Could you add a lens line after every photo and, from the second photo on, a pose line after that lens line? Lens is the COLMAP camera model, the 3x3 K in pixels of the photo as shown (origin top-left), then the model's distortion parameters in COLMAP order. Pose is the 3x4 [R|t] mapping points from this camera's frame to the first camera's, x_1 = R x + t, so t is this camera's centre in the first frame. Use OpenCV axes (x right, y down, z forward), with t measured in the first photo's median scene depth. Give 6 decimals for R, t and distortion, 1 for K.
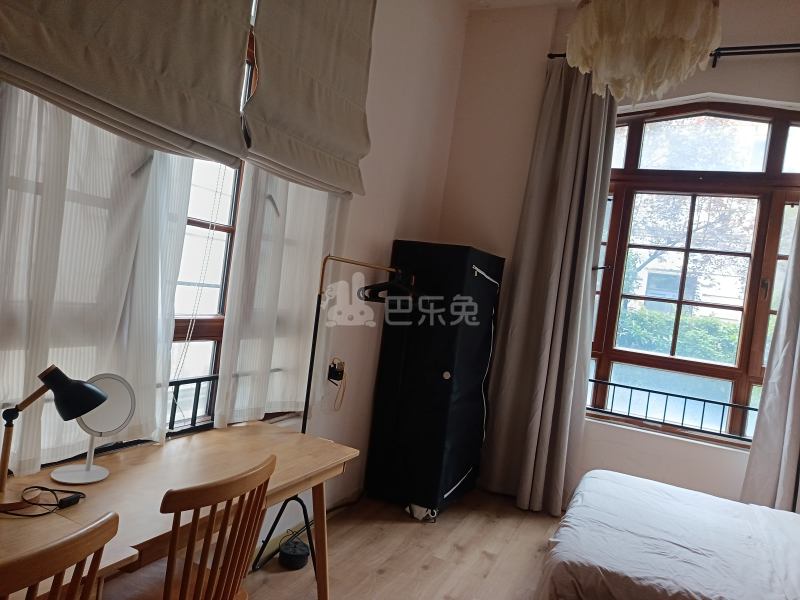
lens RADIAL K [[550.7, 0, 403.5], [0, 550.7, 296.6], [0, 0, 1]] dist [0.037930, -0.062393]
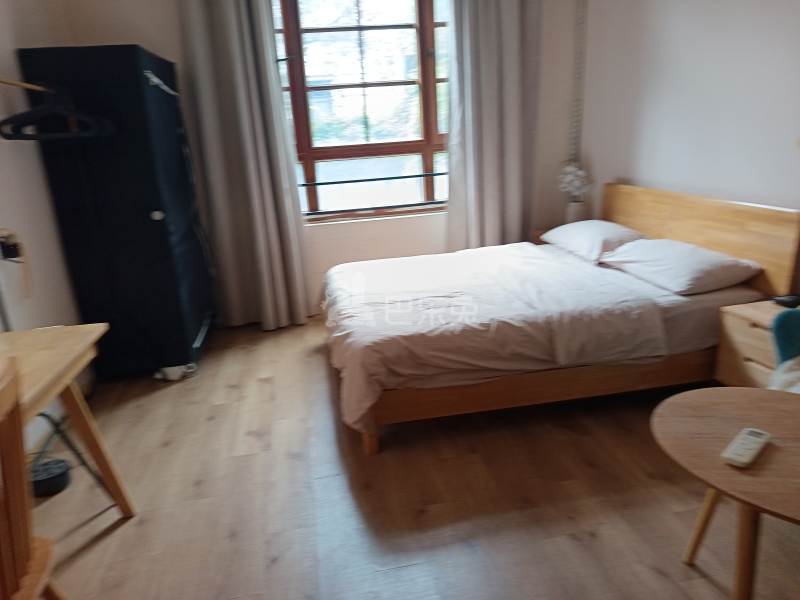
lens RADIAL K [[562.1, 0, 399.5], [0, 562.1, 288.5], [0, 0, 1]] dist [0.006889, 0.001219]
pose [[0.800208, -0.328386, 0.501827, -0.094902], [0.175819, 0.928454, 0.327202, 0.033225], [-0.573371, -0.173599, 0.800693, 0.095796]]
